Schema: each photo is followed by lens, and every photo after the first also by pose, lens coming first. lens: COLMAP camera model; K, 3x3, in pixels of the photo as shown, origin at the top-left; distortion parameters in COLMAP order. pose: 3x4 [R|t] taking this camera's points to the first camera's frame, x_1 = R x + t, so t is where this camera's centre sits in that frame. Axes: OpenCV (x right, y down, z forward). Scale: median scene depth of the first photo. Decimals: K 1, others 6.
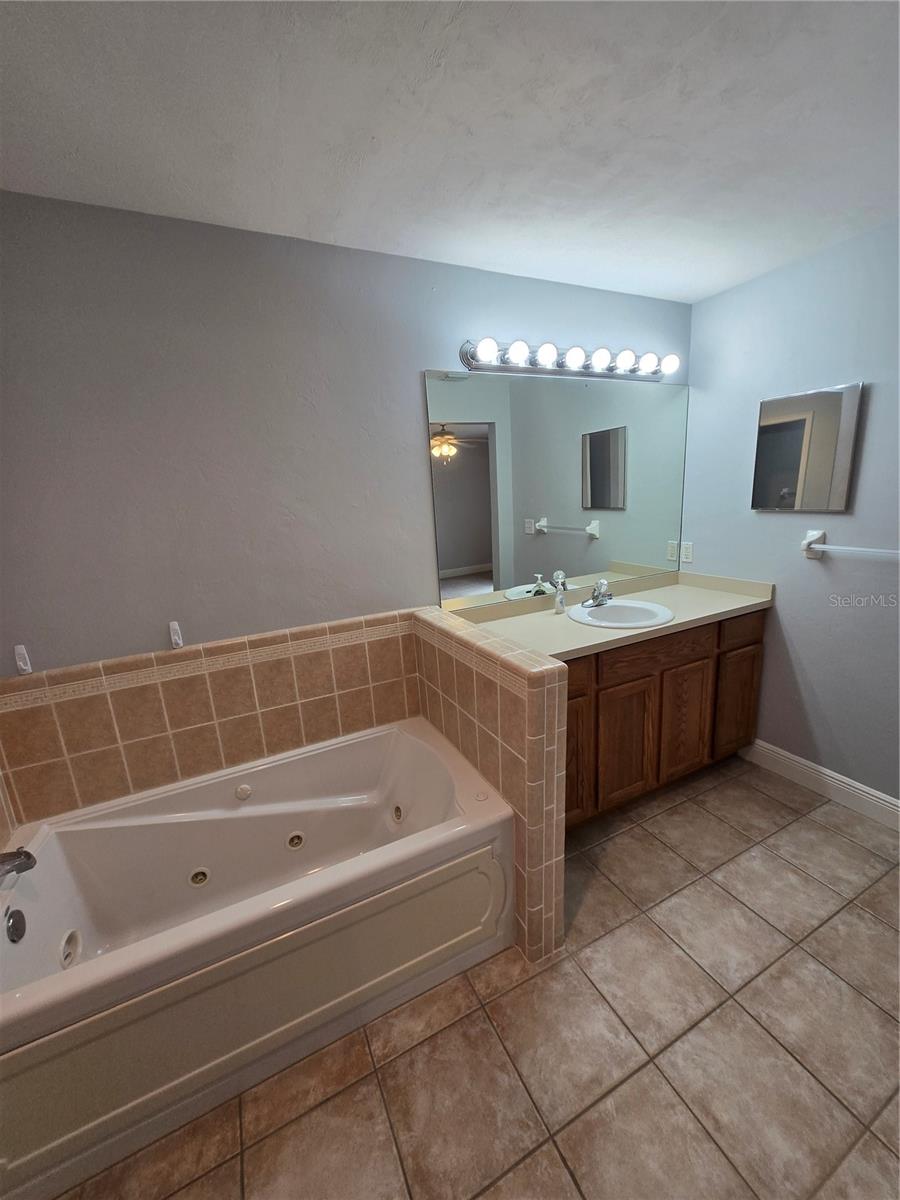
lens RADIAL K [[472.0, 0, 459.9], [0, 472.0, 603.6], [0, 0, 1]] dist [0.000278, 0.001281]
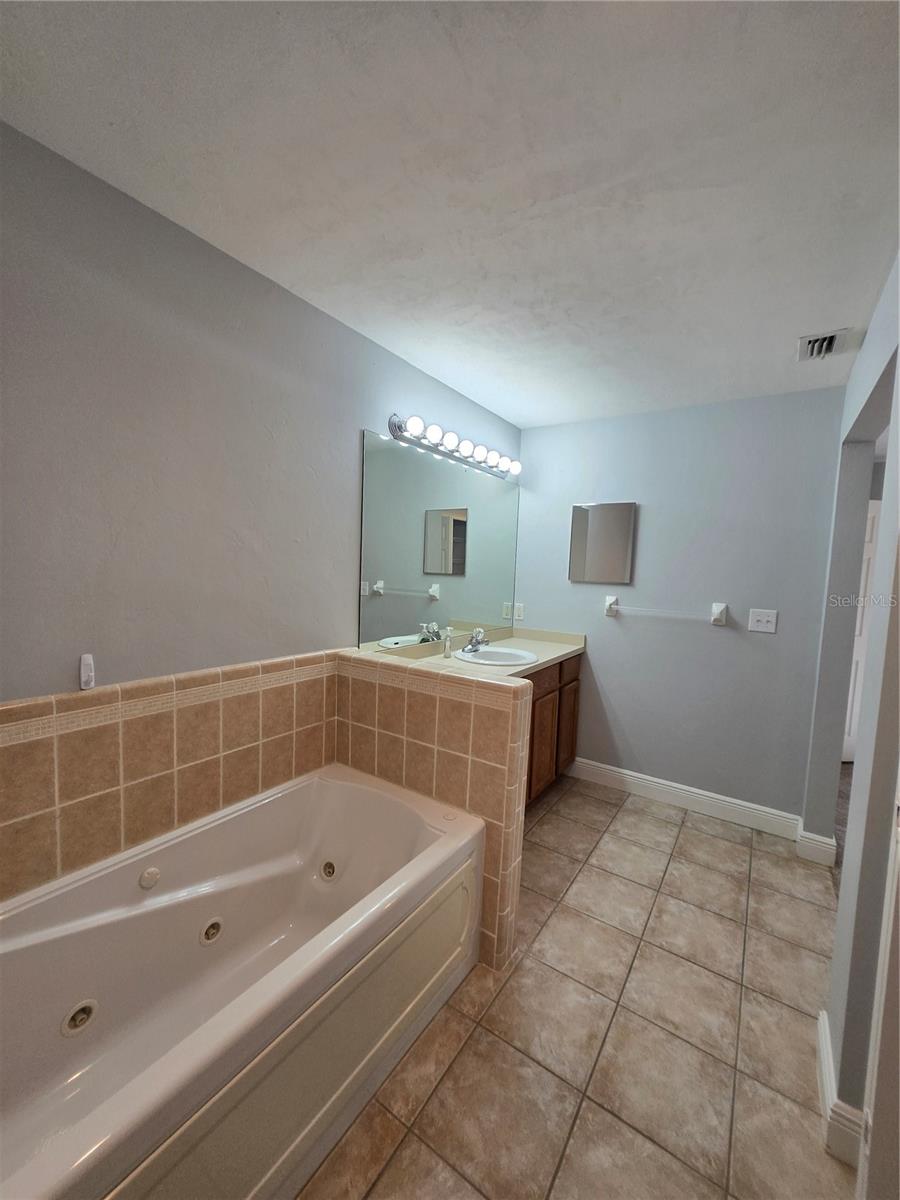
lens RADIAL K [[472.0, 0, 456.3], [0, 472.0, 604.2], [0, 0, 1]] dist [0.000278, 0.001281]
pose [[0.865634, 0.051143, 0.498059, -0.456759], [0.029287, 0.987894, -0.152343, 0.090683], [-0.499821, 0.146460, 0.853656, 0.013995]]
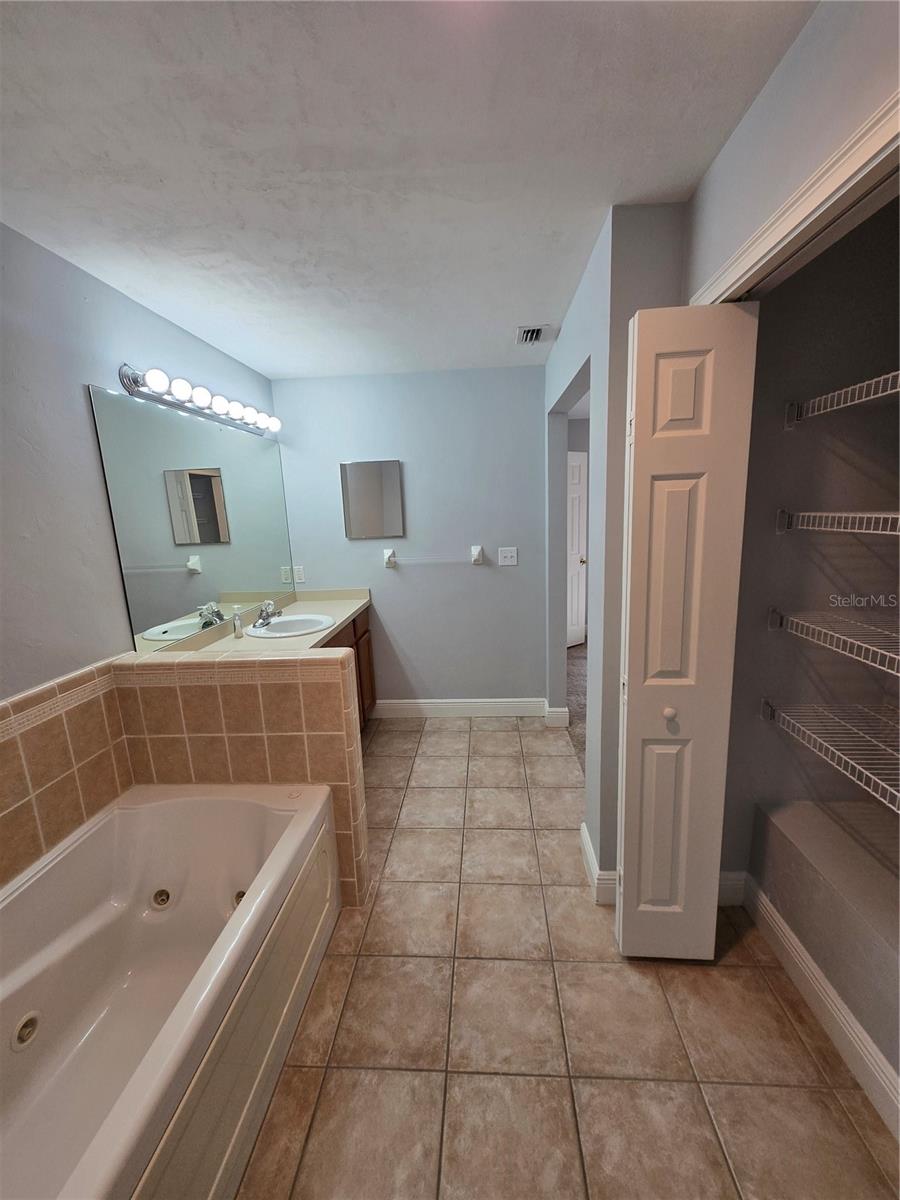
lens RADIAL K [[472.0, 0, 458.4], [0, 472.0, 600.4], [0, 0, 1]] dist [0.000278, 0.001281]
pose [[0.502266, -0.130700, 0.854778, -0.583837], [0.213836, 0.976583, 0.023675, 0.025890], [-0.837856, 0.170892, 0.518453, 0.041673]]
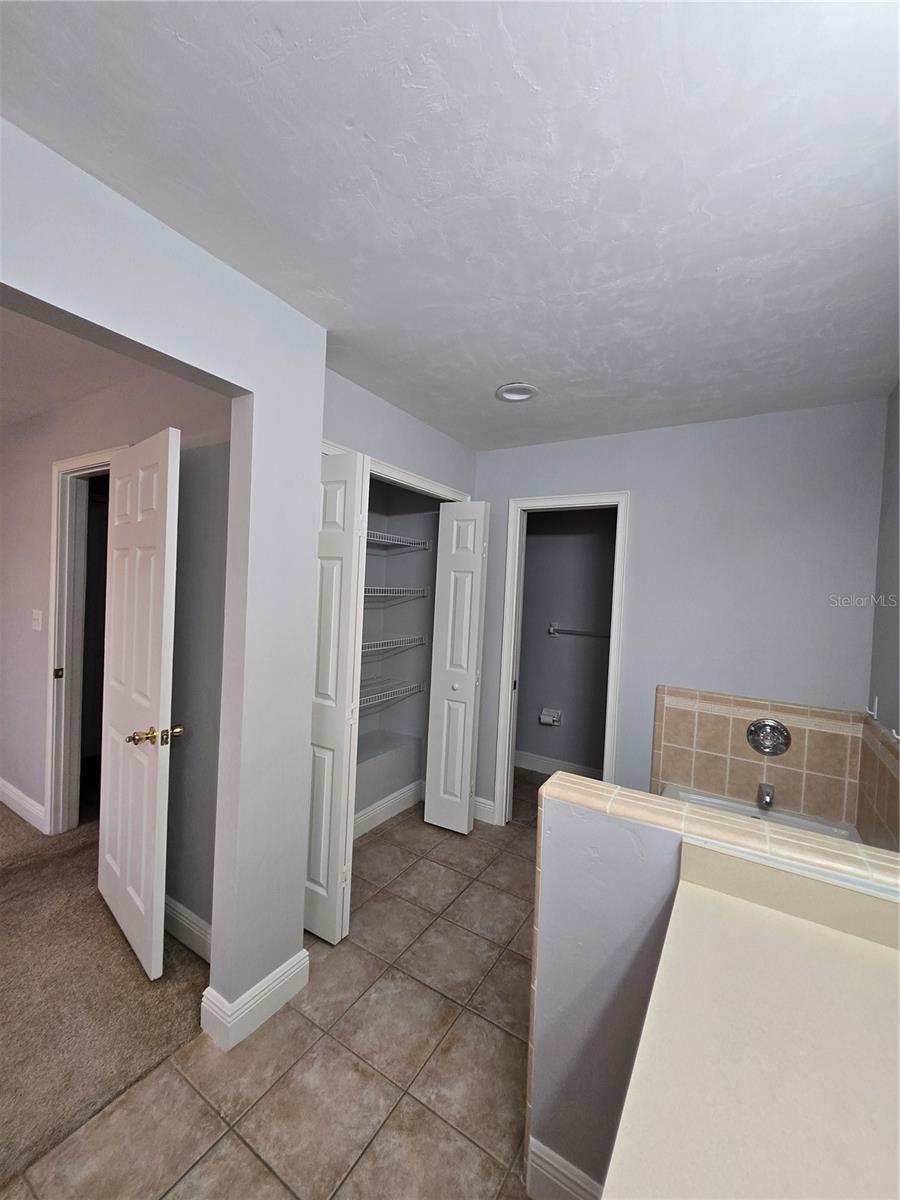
lens RADIAL K [[472.0, 0, 455.7], [0, 472.0, 600.5], [0, 0, 1]] dist [0.000278, 0.001281]
pose [[-0.854727, 0.032142, -0.518082, 0.621608], [-0.117133, 0.960395, 0.252827, -0.304673], [0.505689, 0.276783, -0.817111, 1.217278]]
